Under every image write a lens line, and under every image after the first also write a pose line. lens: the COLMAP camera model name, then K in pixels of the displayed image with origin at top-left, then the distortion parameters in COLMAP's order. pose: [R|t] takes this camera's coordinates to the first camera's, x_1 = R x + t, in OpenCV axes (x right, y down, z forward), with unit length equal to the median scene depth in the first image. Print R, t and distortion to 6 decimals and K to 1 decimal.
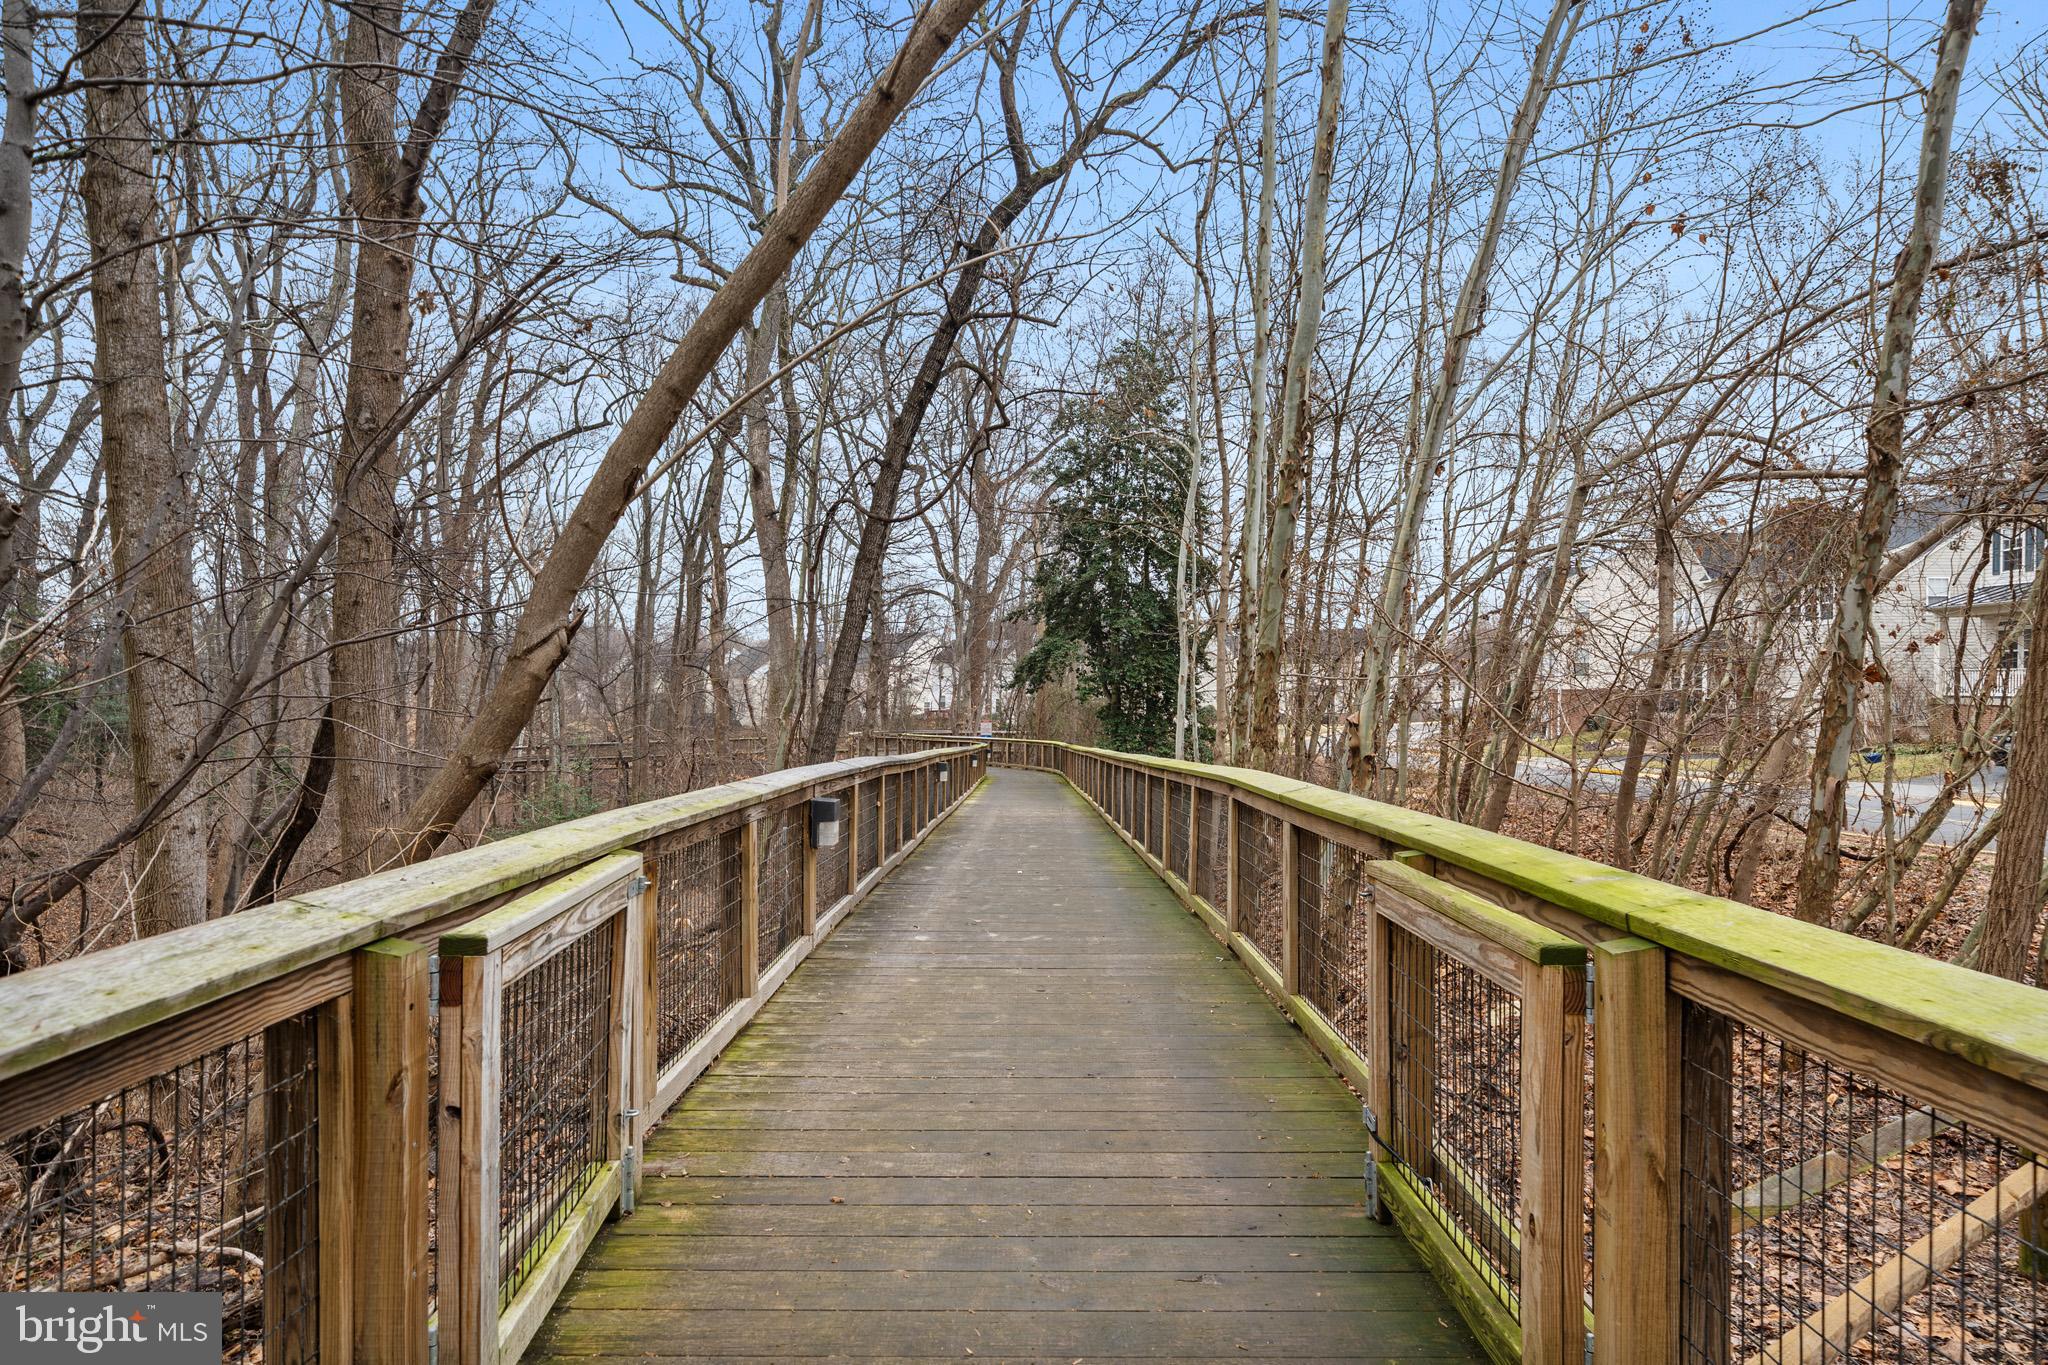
lens RADIAL K [[1150.4, 0, 1024.0], [0, 1150.4, 682.5], [0, 0, 1]] dist [0.012703, -0.000035]
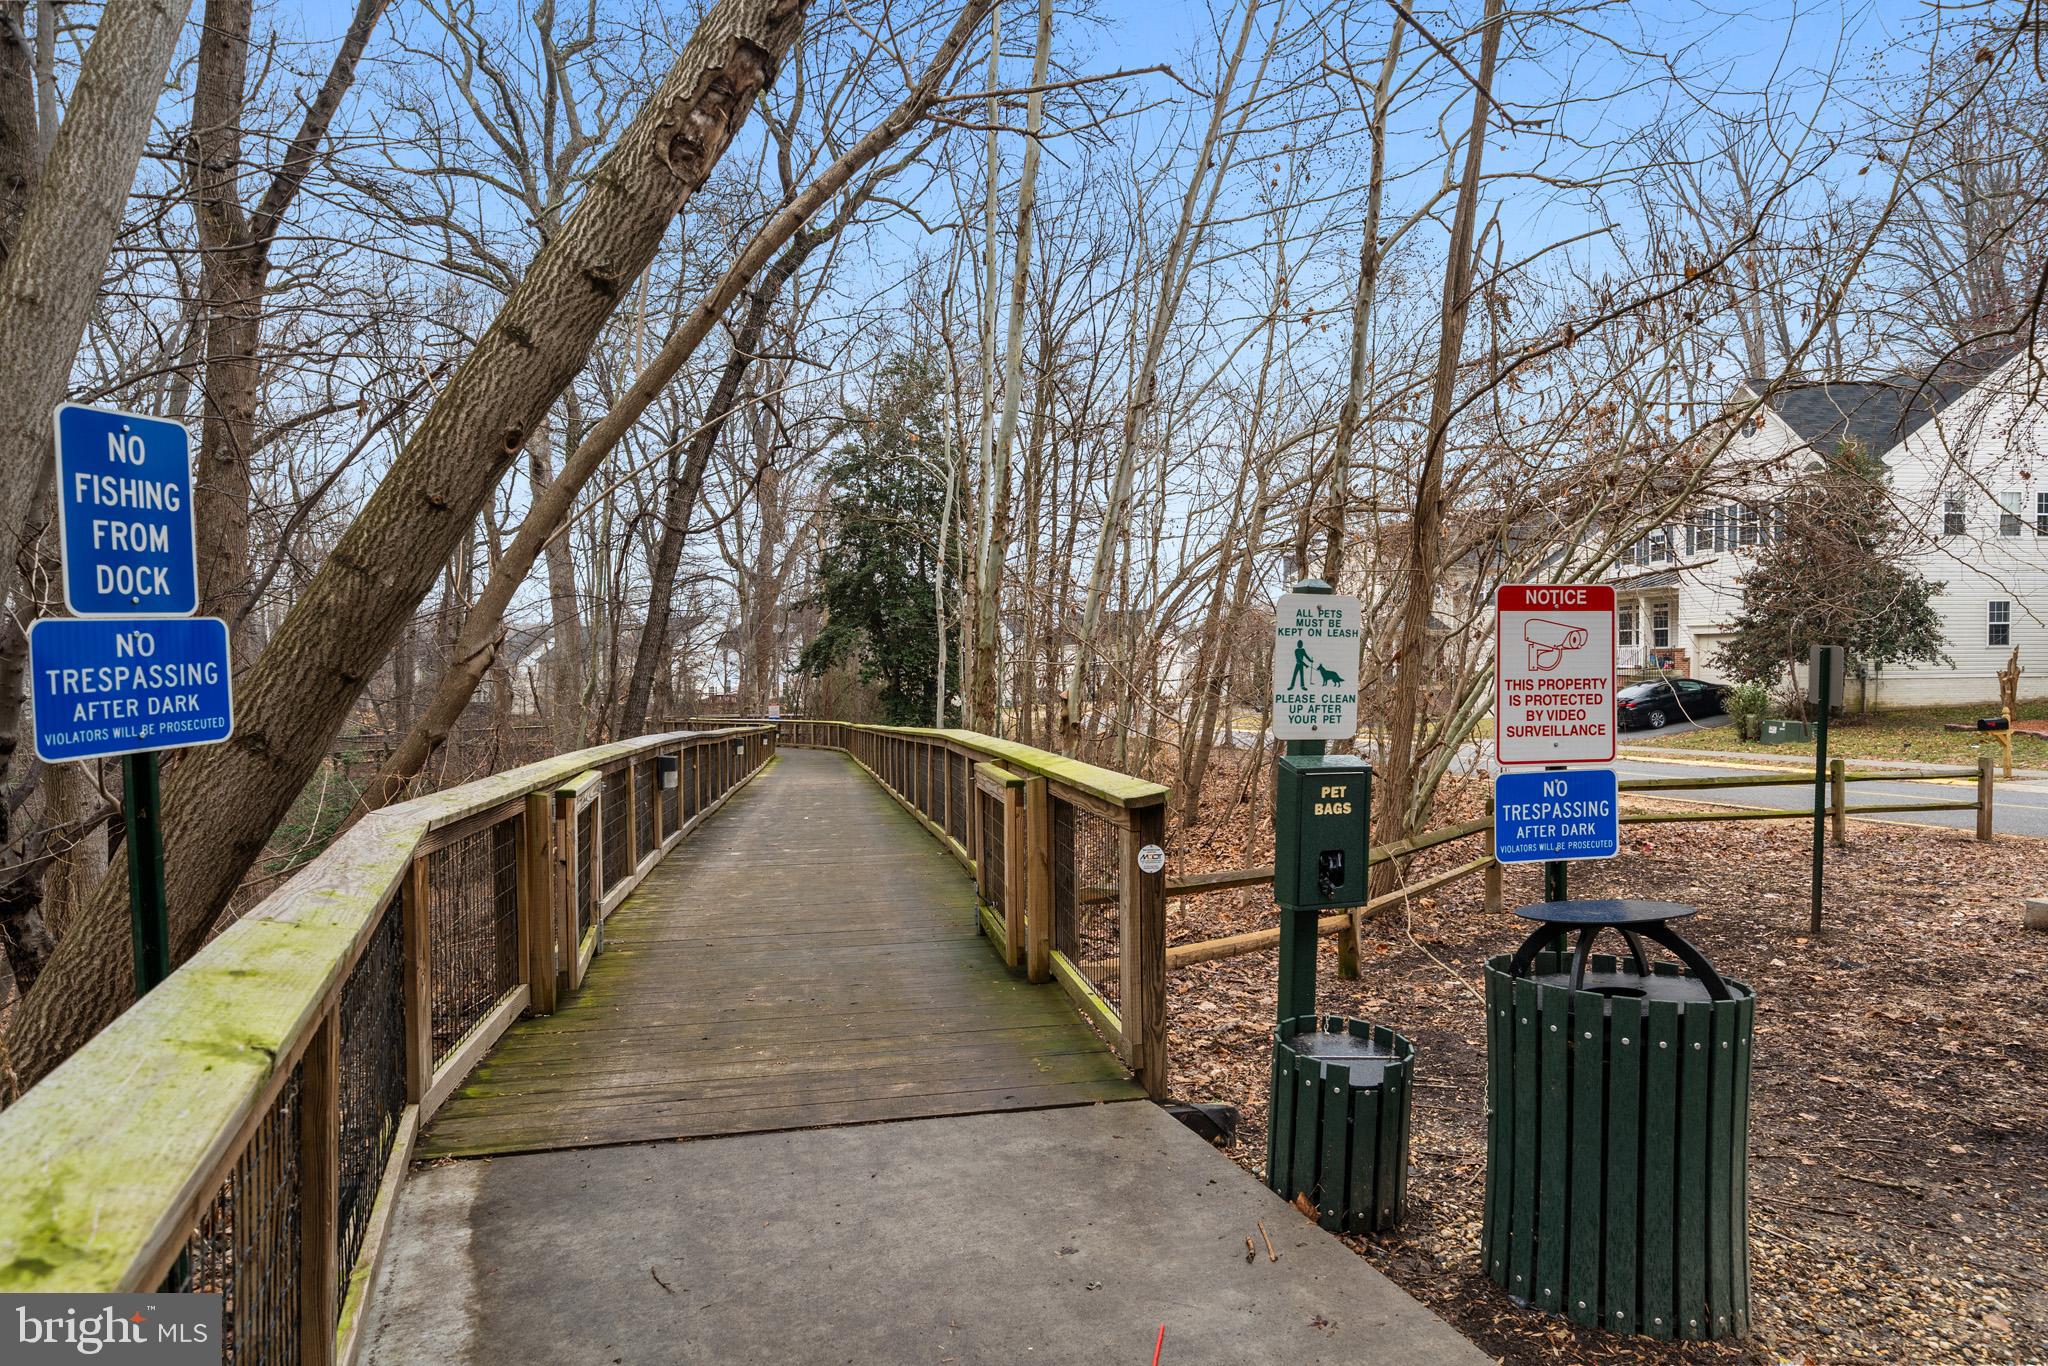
lens RADIAL K [[1150.4, 0, 1024.0], [0, 1150.4, 683.0], [0, 0, 1]] dist [0.012703, -0.000035]
pose [[0.983259, -0.016466, 0.181470, 0.001479], [0.013403, 0.999746, 0.018095, -0.002295], [-0.181722, -0.015360, 0.983230, -0.100143]]
